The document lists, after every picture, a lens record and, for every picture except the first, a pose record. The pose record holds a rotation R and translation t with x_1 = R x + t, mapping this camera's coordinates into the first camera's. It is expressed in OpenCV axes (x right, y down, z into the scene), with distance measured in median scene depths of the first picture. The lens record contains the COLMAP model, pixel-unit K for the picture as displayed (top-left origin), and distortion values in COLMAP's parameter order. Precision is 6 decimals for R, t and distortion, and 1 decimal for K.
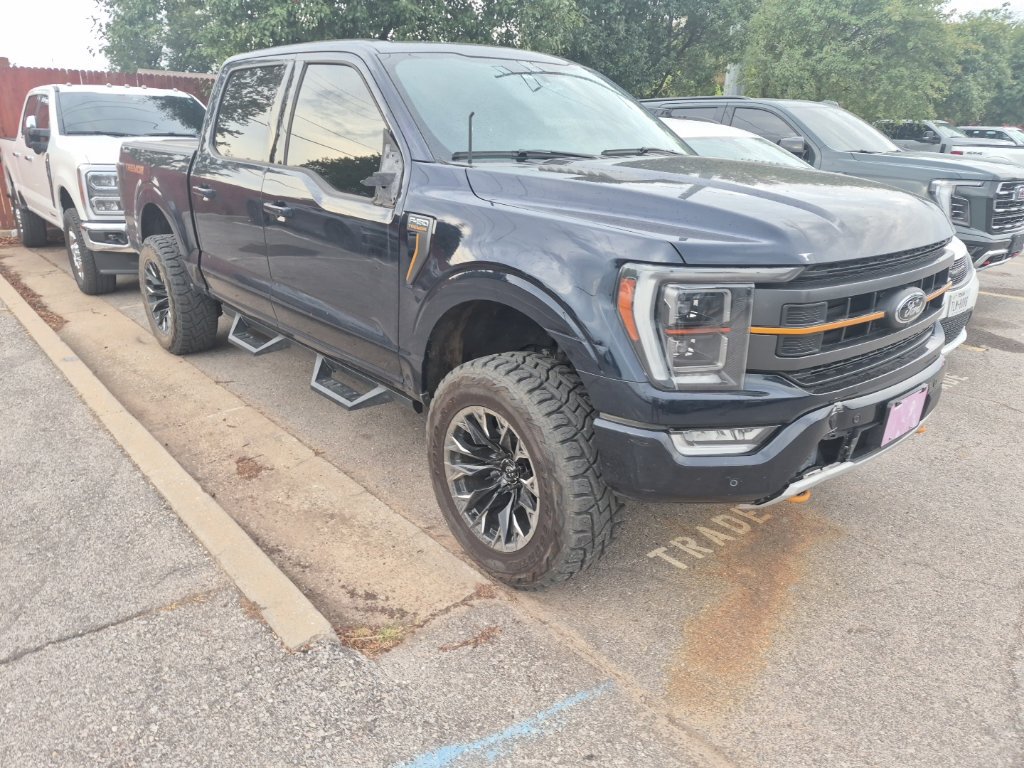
lens RADIAL K [[712.3, 0, 488.9], [0, 712.3, 386.8], [0, 0, 1]] dist [0.057409, -0.047114]
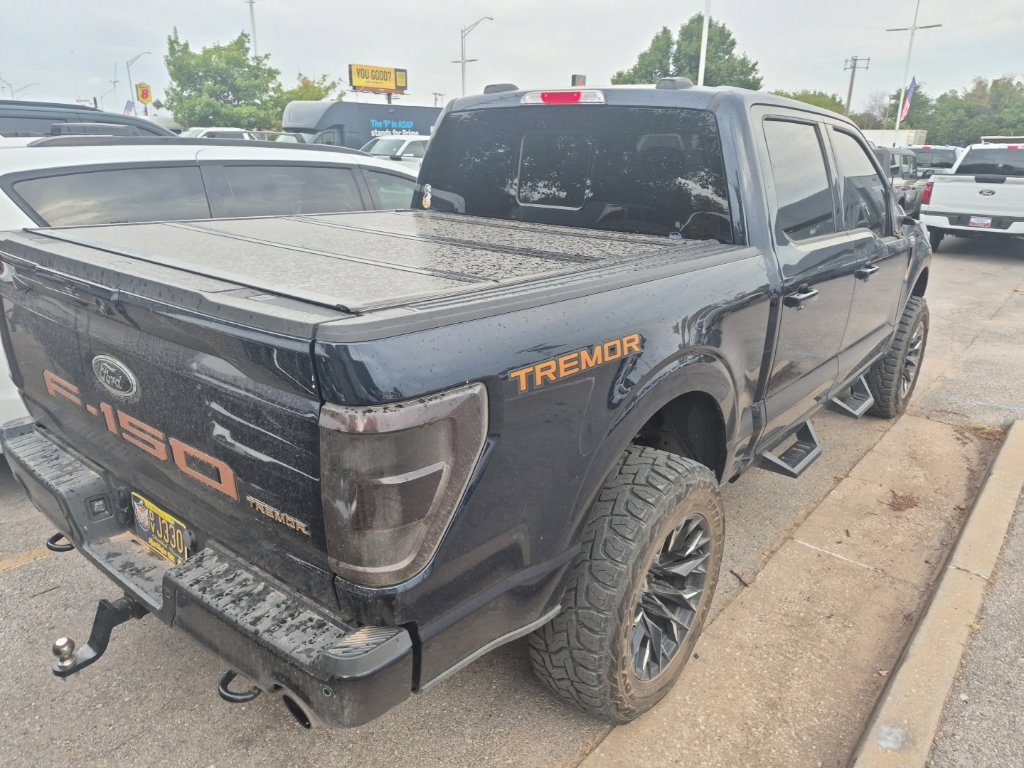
lens RADIAL K [[712.3, 0, 489.0], [0, 712.3, 391.4], [0, 0, 1]] dist [0.057409, -0.047114]
pose [[-0.174825, -0.326185, 0.928999, -1.286842], [0.318259, 0.874159, 0.366821, -0.687301], [-0.931744, 0.359792, -0.049013, 1.708871]]
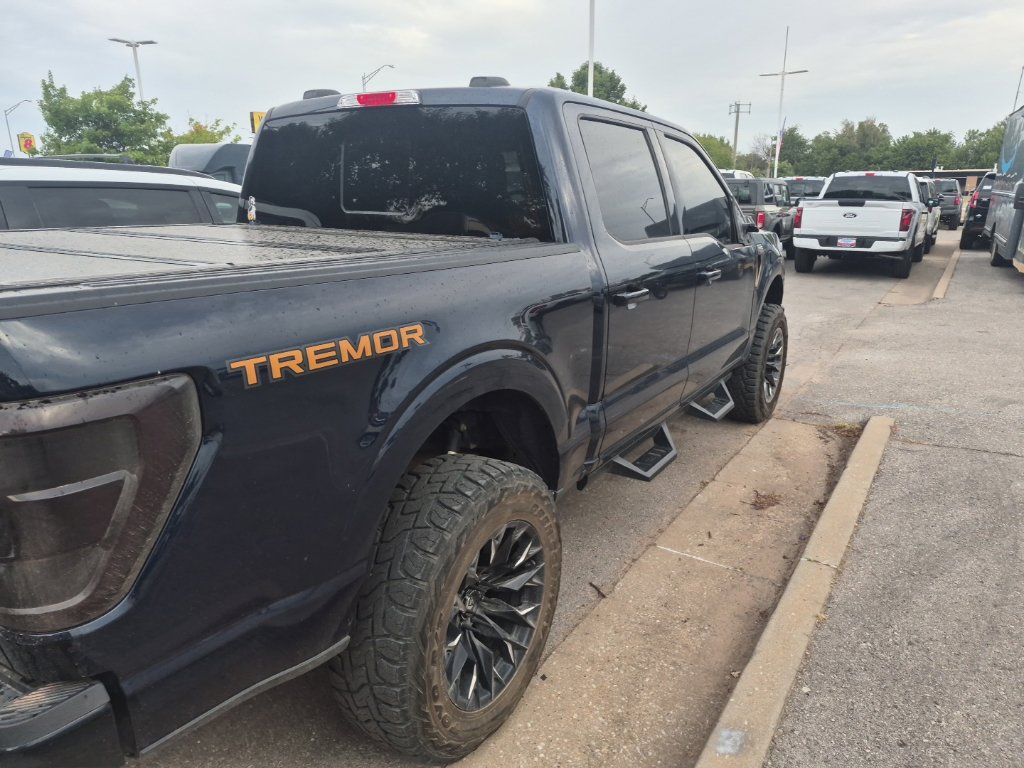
lens RADIAL K [[712.3, 0, 505.5], [0, 712.3, 393.9], [0, 0, 1]] dist [0.057409, -0.047114]
pose [[-0.307999, -0.262369, 0.914494, -1.271035], [0.328022, 0.872997, 0.360940, -0.602858], [-0.893050, 0.411143, -0.182819, 1.613087]]
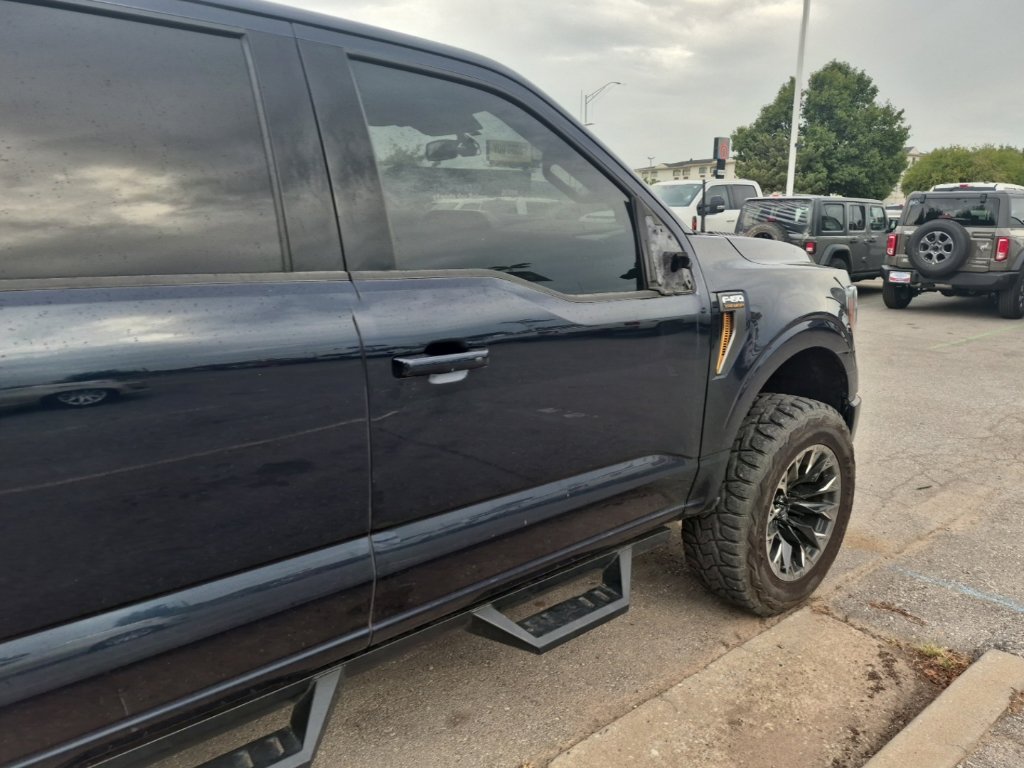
lens RADIAL K [[752.1, 0, 497.3], [0, 752.1, 396.5], [0, 0, 1]] dist [0.033998, -0.036468]
pose [[0.003565, -0.239167, 0.970972, -0.829613], [0.343339, 0.912246, 0.223441, -0.345625], [-0.939205, 0.332576, 0.085367, 0.995126]]
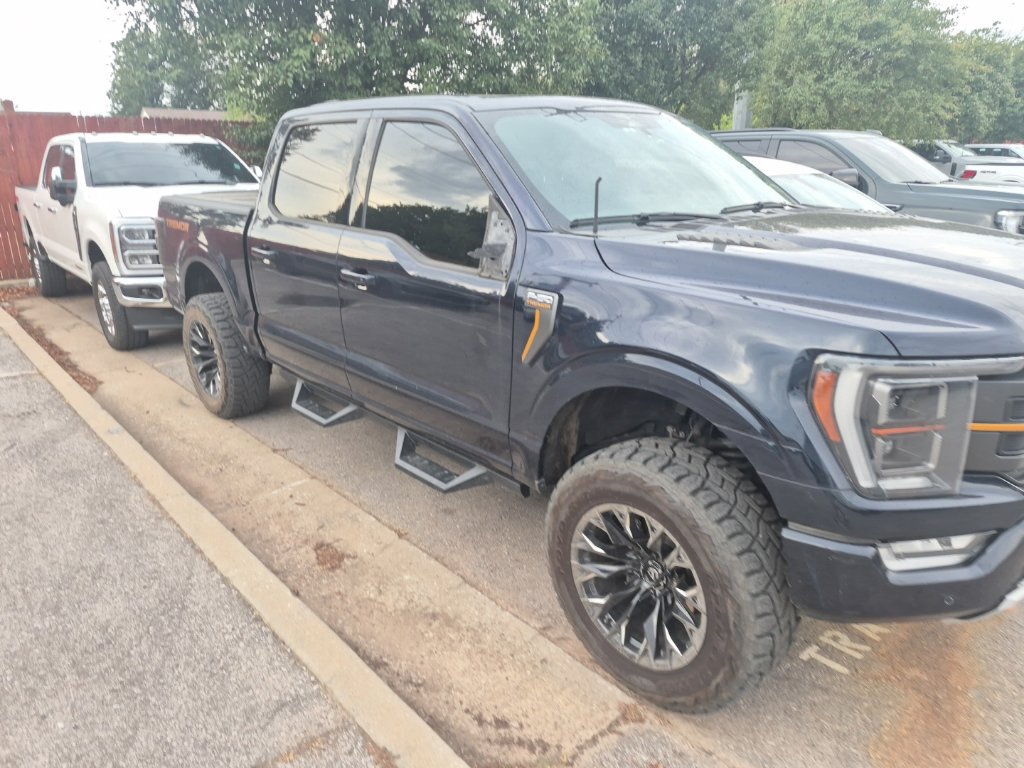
lens RADIAL K [[712.3, 0, 505.9], [0, 712.3, 384.8], [0, 0, 1]] dist [0.057409, -0.047114]
pose [[0.999386, -0.031060, 0.016219, -0.127748], [0.031605, 0.998904, -0.034515, -0.072457], [-0.015129, 0.035006, 0.999273, 0.082517]]
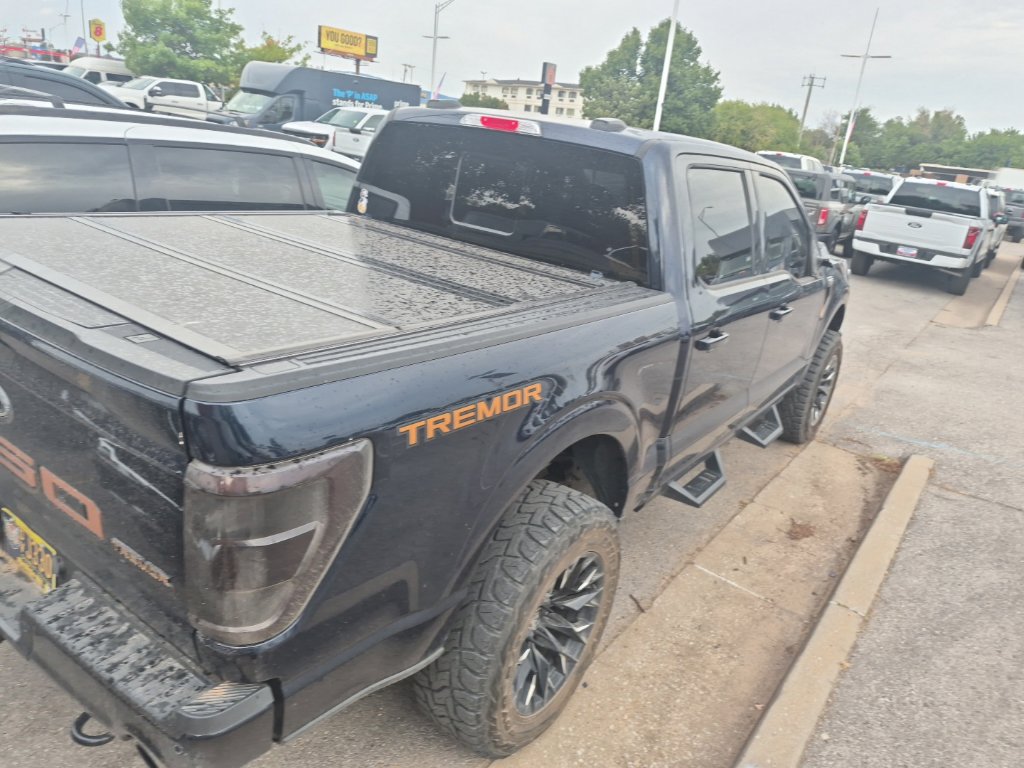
lens RADIAL K [[712.3, 0, 505.1], [0, 712.3, 370.9], [0, 0, 1]] dist [0.057409, -0.047114]
pose [[-0.234407, -0.342101, 0.909956, -1.282276], [0.218141, 0.893656, 0.392166, -0.724264], [-0.947348, 0.290425, -0.134853, 1.655007]]
